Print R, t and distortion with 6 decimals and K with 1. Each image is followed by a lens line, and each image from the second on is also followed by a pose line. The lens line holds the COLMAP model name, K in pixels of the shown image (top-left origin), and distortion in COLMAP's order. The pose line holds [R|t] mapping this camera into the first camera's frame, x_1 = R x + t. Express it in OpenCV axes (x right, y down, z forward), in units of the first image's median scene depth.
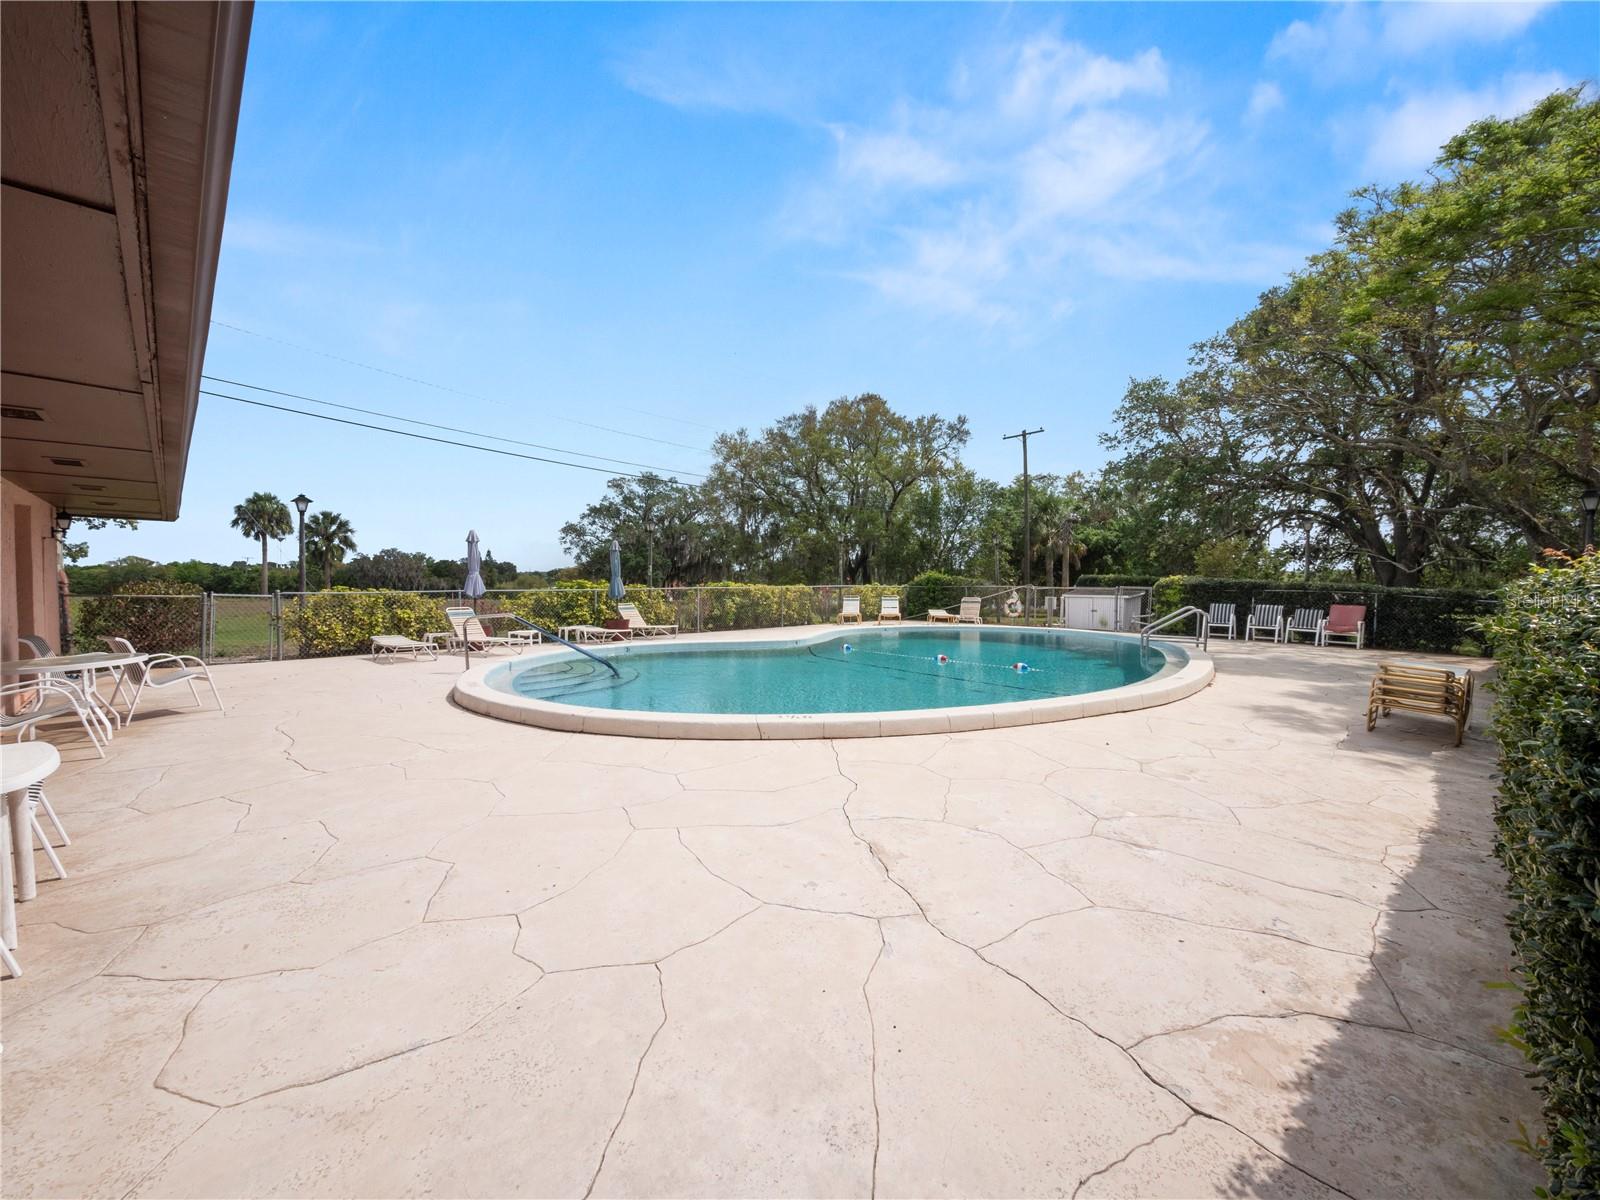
lens RADIAL K [[669.0, 0, 798.5], [0, 669.0, 595.4], [0, 0, 1]] dist [0.001327, 0.000087]
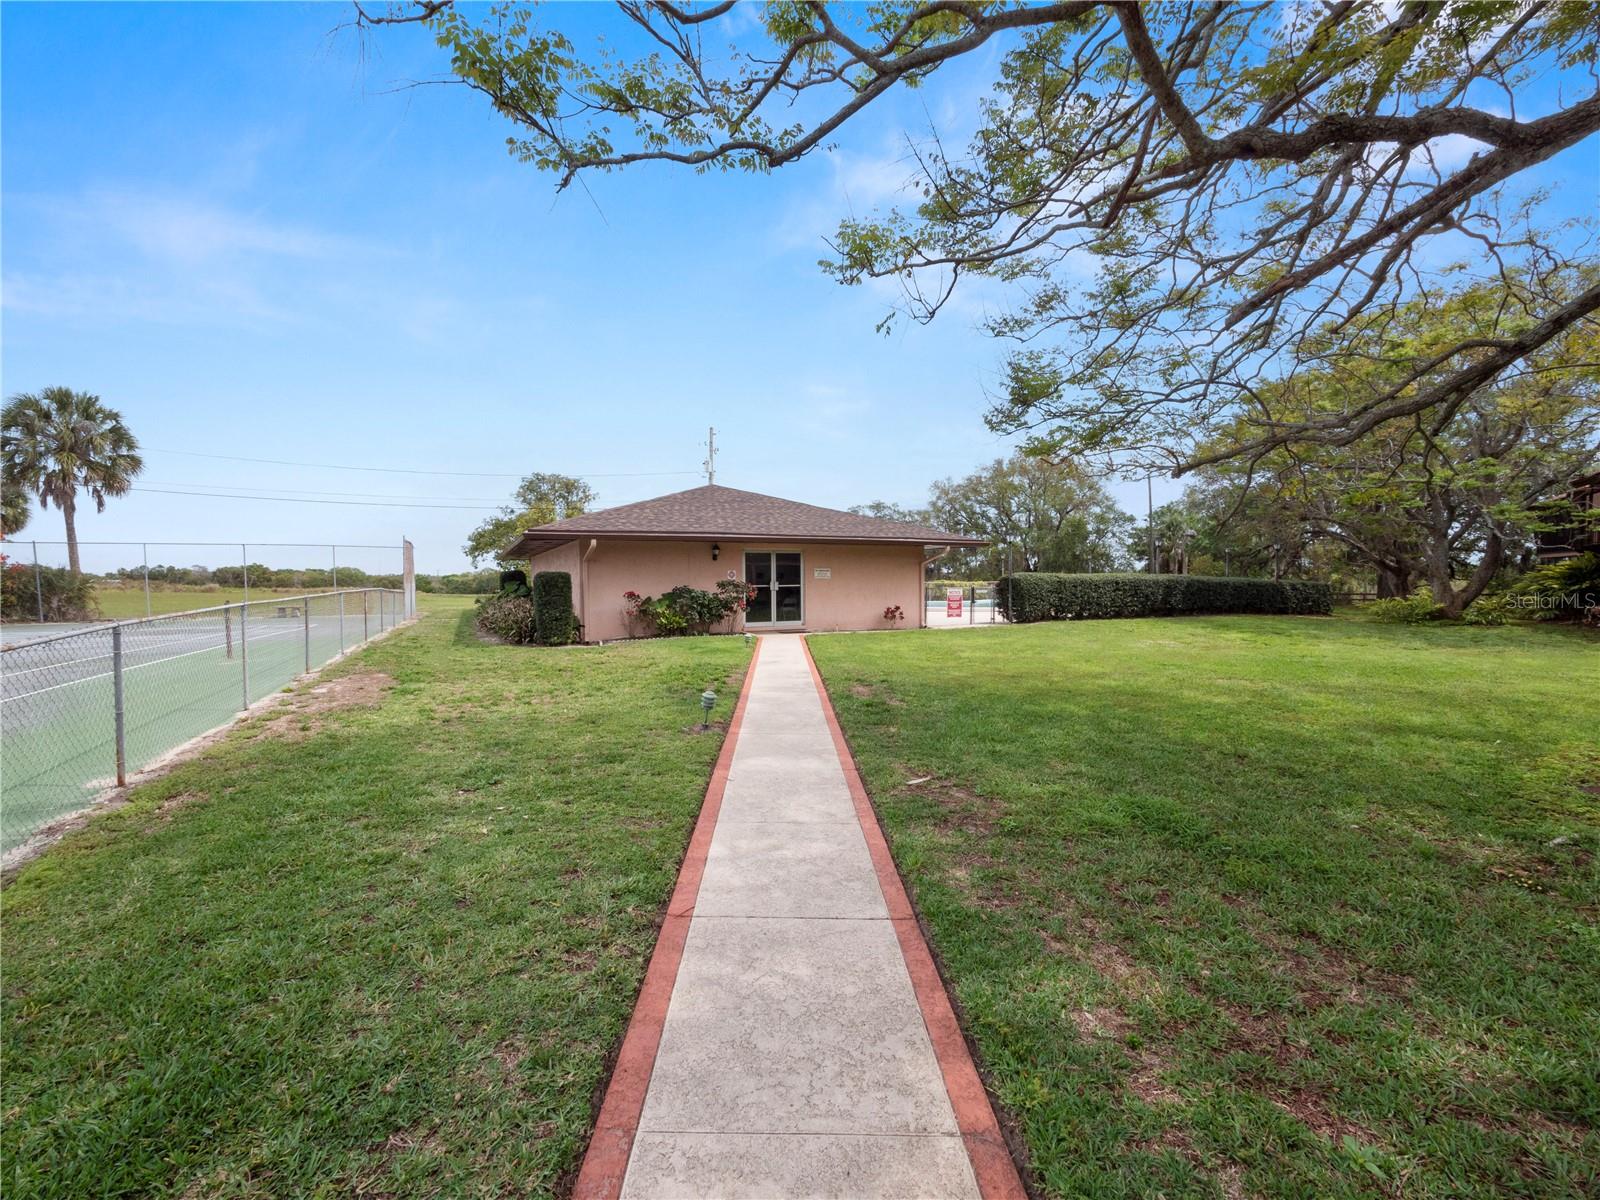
lens RADIAL K [[669.0, 0, 796.6], [0, 669.0, 598.2], [0, 0, 1]] dist [0.001327, 0.000087]
pose [[0.952966, -0.003681, -0.303056, 0.037834], [0.004065, 0.999992, 0.000636, 0.013806], [0.303051, -0.001838, 0.952972, -0.469721]]
